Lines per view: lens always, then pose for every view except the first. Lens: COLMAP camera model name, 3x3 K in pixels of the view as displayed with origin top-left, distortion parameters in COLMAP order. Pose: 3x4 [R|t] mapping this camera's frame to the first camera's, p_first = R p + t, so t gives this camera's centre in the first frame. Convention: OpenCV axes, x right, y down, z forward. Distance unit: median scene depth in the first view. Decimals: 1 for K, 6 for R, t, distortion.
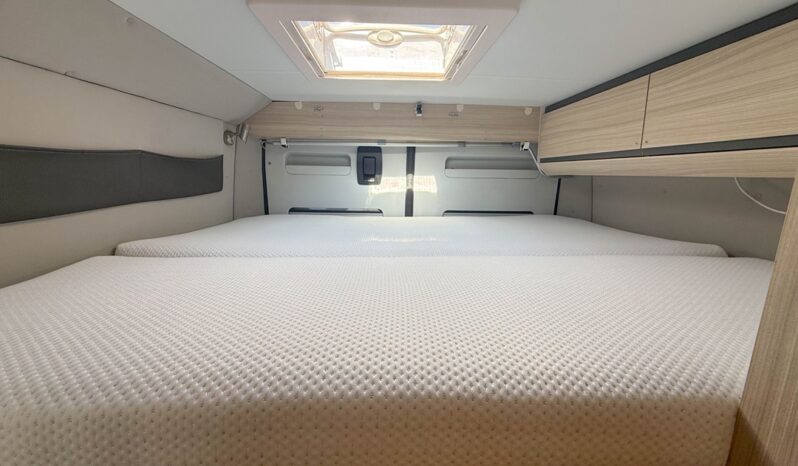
lens RADIAL K [[318.0, 0, 397.2], [0, 318.0, 235.0], [0, 0, 1]] dist [0.001209, -0.000224]
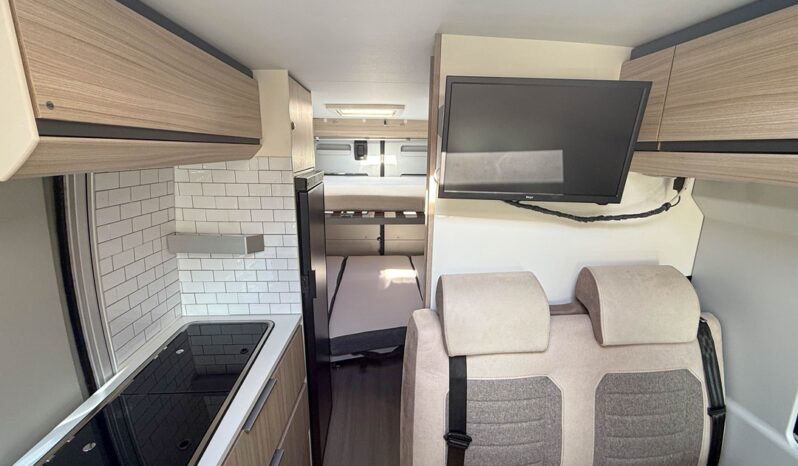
lens RADIAL K [[318.0, 0, 401.4], [0, 318.0, 227.0], [0, 0, 1]] dist [0.001209, -0.000224]
pose [[0.998233, -0.015495, 0.057369, 0.039777], [0.013111, 0.999044, 0.041700, 0.167535], [-0.057960, -0.040874, 0.997482, -0.938807]]
